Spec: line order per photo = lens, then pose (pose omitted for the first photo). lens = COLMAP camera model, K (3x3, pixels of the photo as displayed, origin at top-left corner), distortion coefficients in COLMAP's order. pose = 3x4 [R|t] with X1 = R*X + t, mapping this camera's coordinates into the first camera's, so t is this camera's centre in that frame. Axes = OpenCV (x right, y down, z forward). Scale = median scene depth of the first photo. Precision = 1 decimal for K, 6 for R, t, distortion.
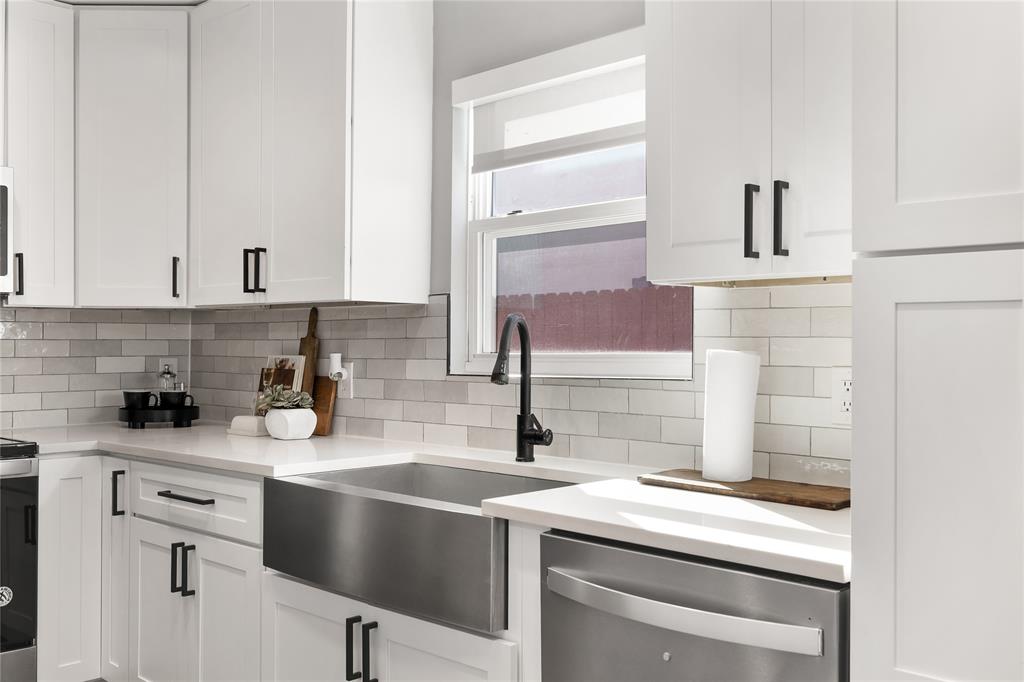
lens RADIAL K [[1001.1, 0, 512.0], [0, 1001.1, 341.0], [0, 0, 1]] dist [0.001092, 0.005997]
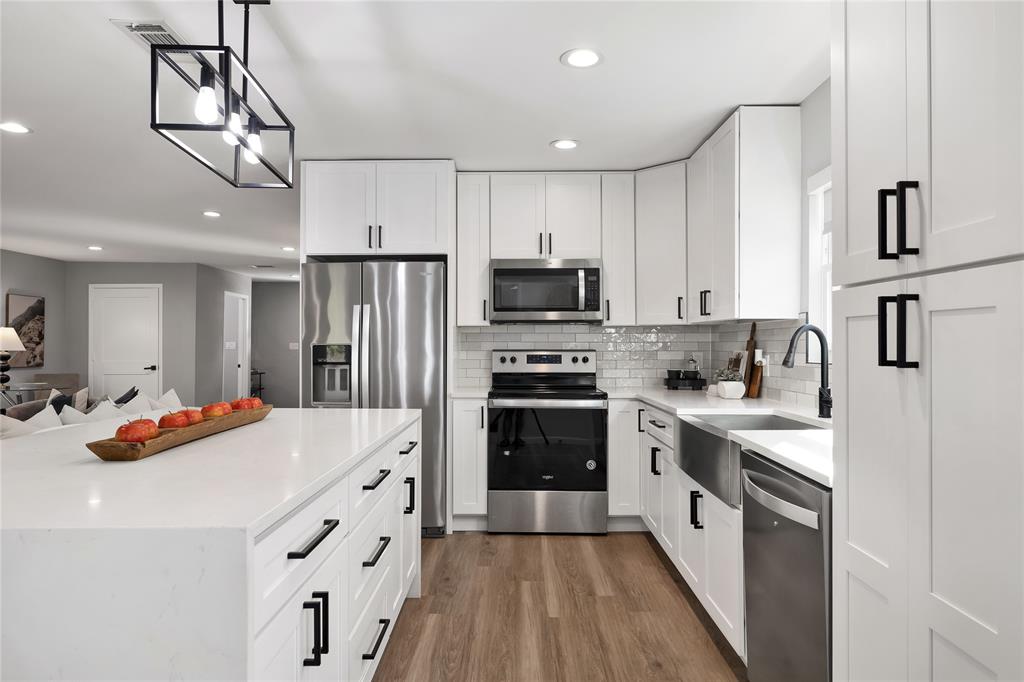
lens RADIAL K [[648.7, 0, 512.0], [0, 648.7, 341.0], [0, 0, 1]] dist [-0.003360, -0.002241]
pose [[0.689399, -0.007372, -0.724344, 0.332805], [0.005922, 0.999972, -0.004541, 0.000842], [0.724357, -0.001159, 0.689424, -0.050674]]
